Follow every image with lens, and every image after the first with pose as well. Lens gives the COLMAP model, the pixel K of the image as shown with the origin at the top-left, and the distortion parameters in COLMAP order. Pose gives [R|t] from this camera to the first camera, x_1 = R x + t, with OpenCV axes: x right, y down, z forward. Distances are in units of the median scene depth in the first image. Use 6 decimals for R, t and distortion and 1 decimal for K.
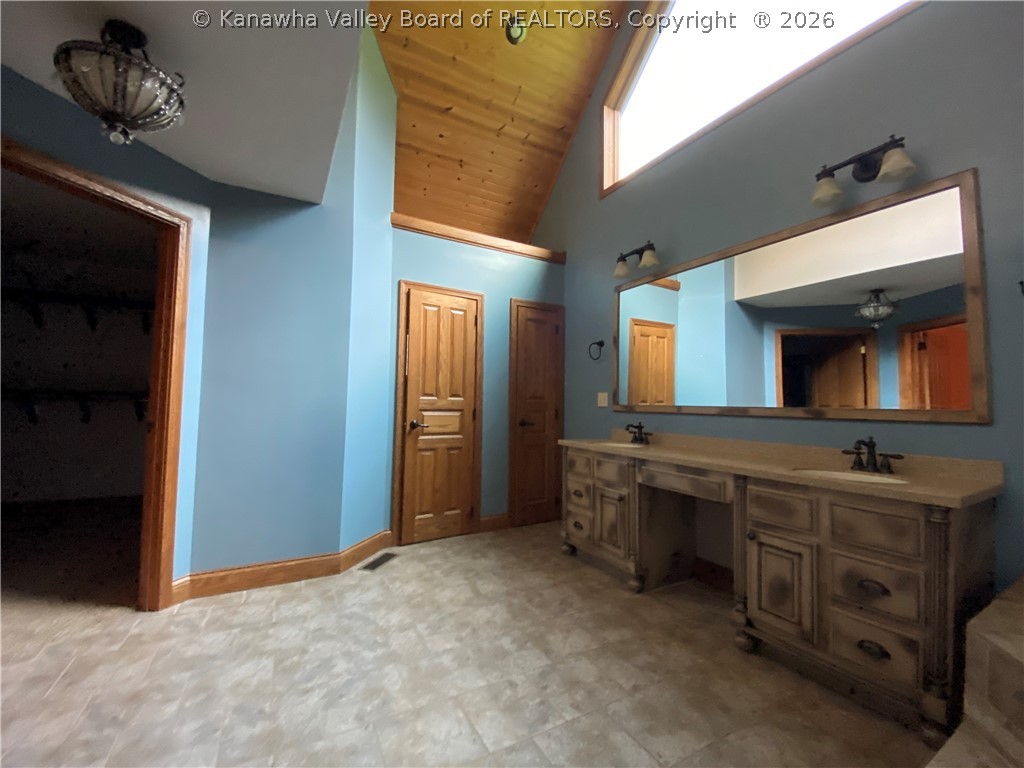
lens RADIAL K [[413.5, 0, 509.7], [0, 413.5, 385.3], [0, 0, 1]] dist [-0.020644, -0.000667]
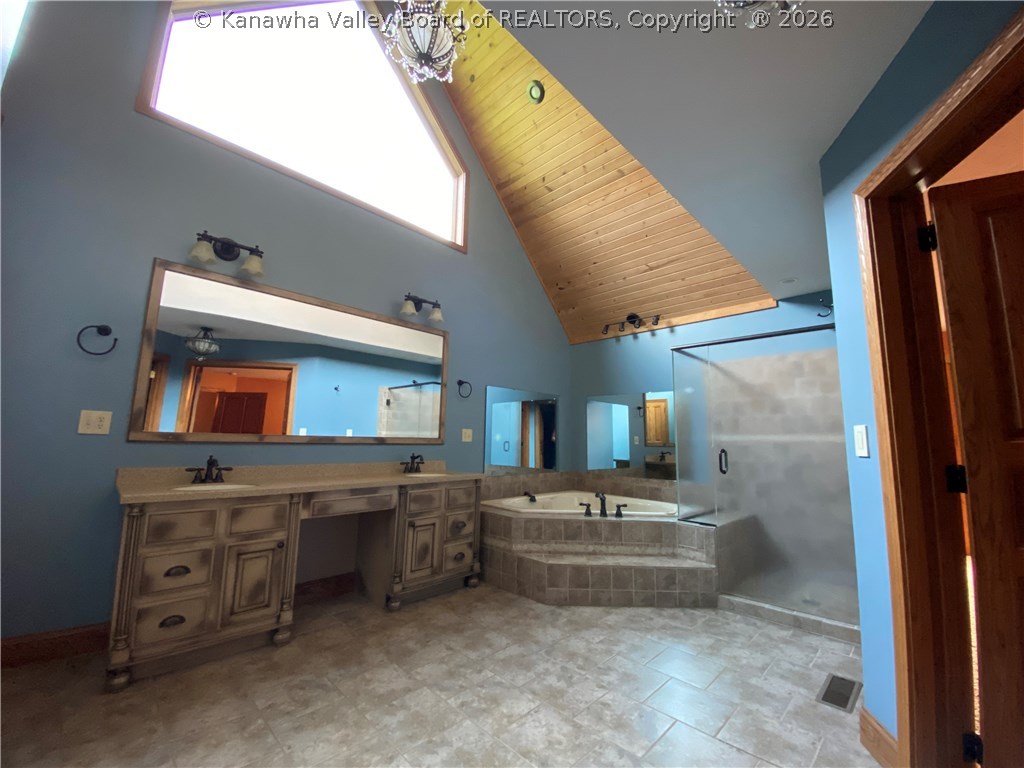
lens RADIAL K [[413.5, 0, 508.6], [0, 413.5, 379.1], [0, 0, 1]] dist [-0.020644, -0.000667]
pose [[-0.263933, 0.109636, 0.958290, -0.948682], [-0.061447, 0.989590, -0.130141, 0.013886], [-0.962582, -0.093233, -0.254449, 1.023760]]
